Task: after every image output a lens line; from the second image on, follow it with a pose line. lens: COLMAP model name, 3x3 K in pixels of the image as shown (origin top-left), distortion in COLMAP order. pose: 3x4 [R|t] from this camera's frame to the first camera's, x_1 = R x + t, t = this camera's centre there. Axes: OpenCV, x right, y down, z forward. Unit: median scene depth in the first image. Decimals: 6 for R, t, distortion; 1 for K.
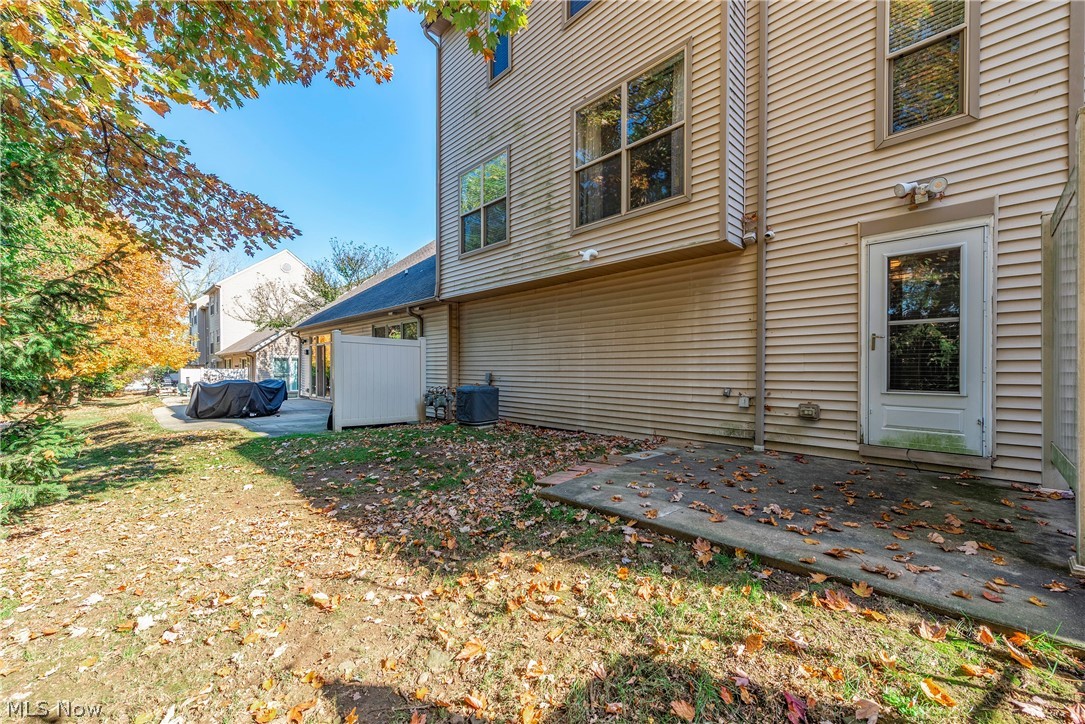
lens RADIAL K [[429.0, 0, 544.4], [0, 429.0, 369.7], [0, 0, 1]] dist [0.011535, -0.002713]
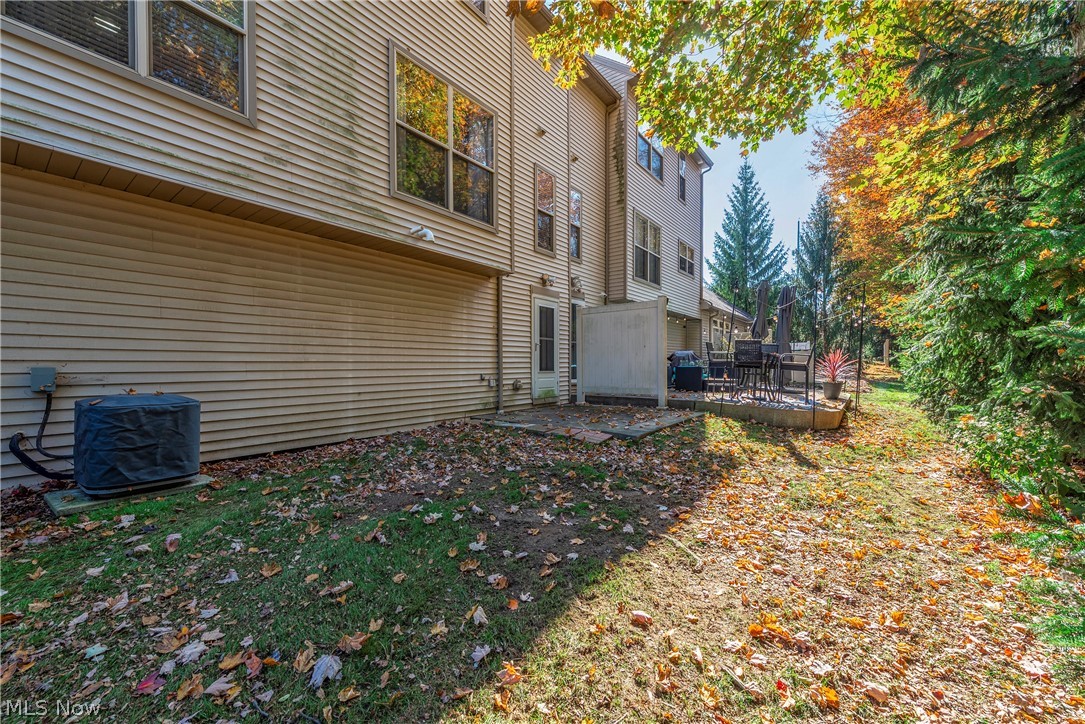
lens RADIAL K [[429.0, 0, 538.7], [0, 429.0, 364.6], [0, 0, 1]] dist [0.011535, -0.002713]
pose [[-0.152017, -0.003461, 0.988372, -0.817607], [0.002615, 0.999989, 0.003904, 0.006470], [-0.988374, 0.003178, -0.152006, 0.875578]]
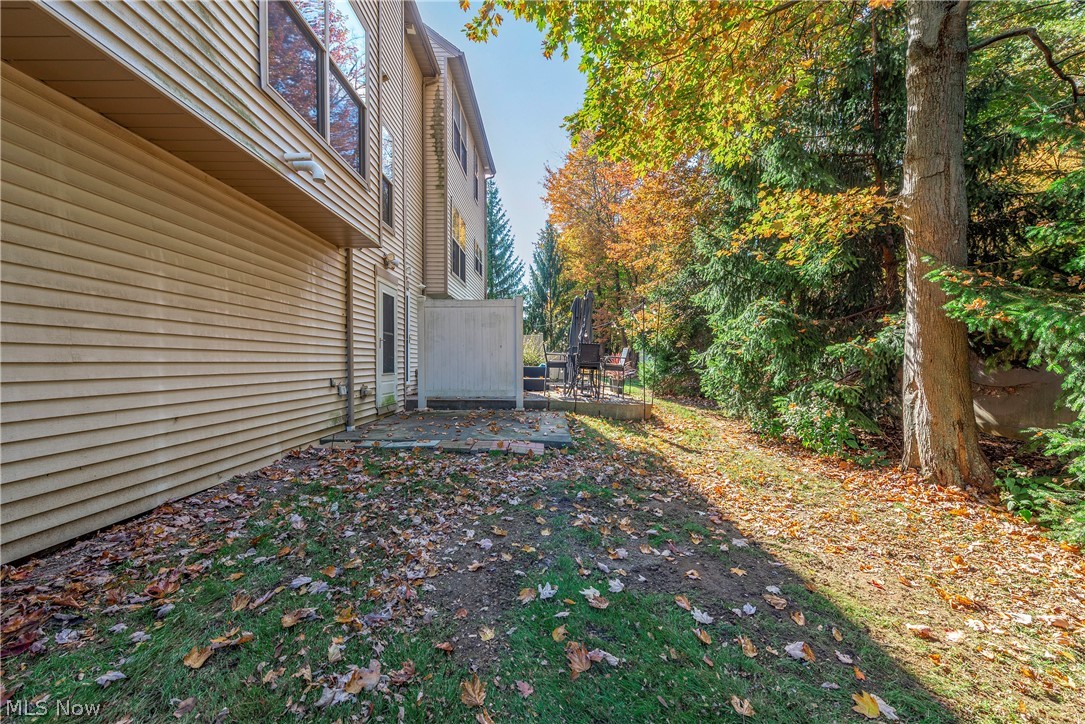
lens RADIAL K [[429.0, 0, 546.1], [0, 429.0, 366.0], [0, 0, 1]] dist [0.011535, -0.002713]
pose [[-0.718903, -0.012497, 0.694998, -0.539470], [-0.006587, 0.999916, 0.011166, -0.001152], [-0.695079, 0.003449, -0.718925, 1.168328]]
